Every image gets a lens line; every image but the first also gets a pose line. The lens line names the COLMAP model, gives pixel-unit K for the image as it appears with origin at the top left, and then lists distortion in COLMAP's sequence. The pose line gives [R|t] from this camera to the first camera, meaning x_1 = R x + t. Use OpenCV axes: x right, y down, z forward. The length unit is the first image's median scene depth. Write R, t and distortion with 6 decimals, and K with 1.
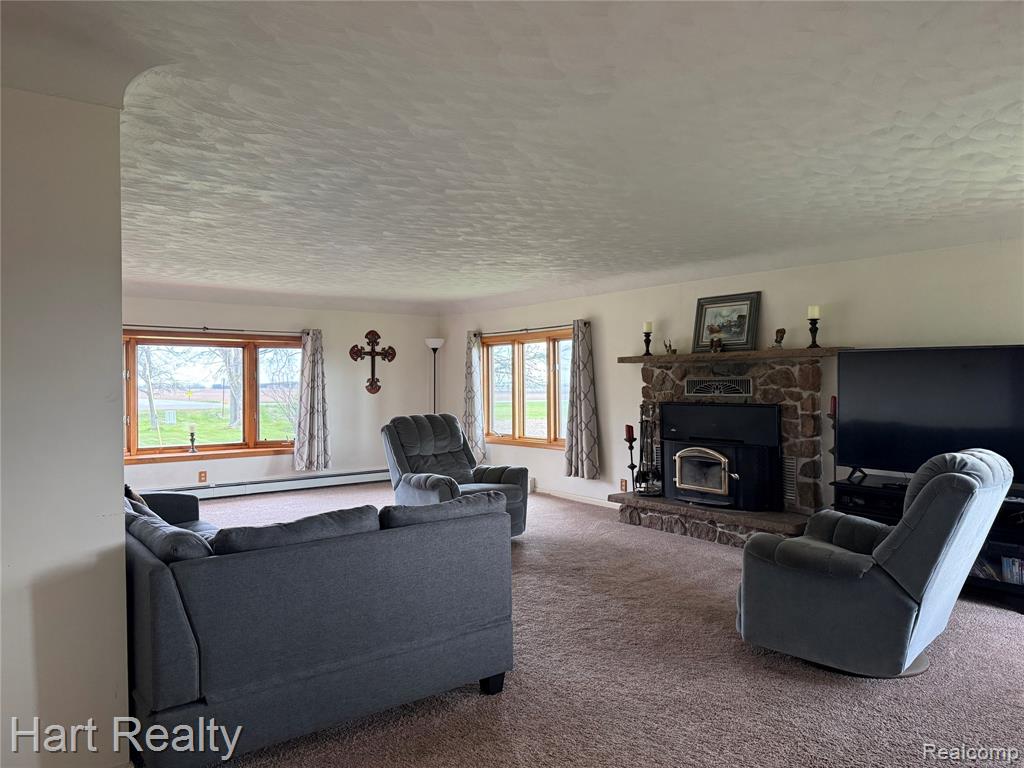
lens RADIAL K [[710.0, 0, 515.8], [0, 710.0, 384.6], [0, 0, 1]] dist [0.095911, -0.143327]
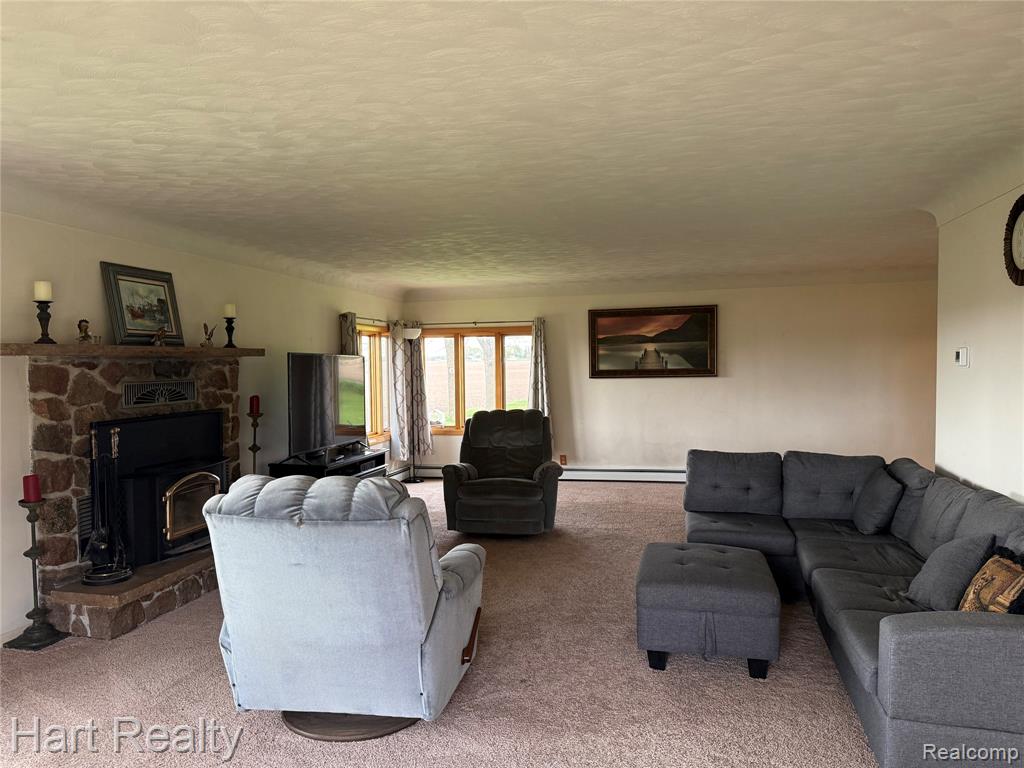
lens RADIAL K [[710.0, 0, 515.8], [0, 710.0, 384.6], [0, 0, 1]] dist [0.095911, -0.143327]
pose [[-0.615523, -0.013704, 0.788000, -0.769092], [0.015443, 0.999447, 0.029444, -0.031144], [-0.787968, 0.030292, -0.614971, 1.694759]]
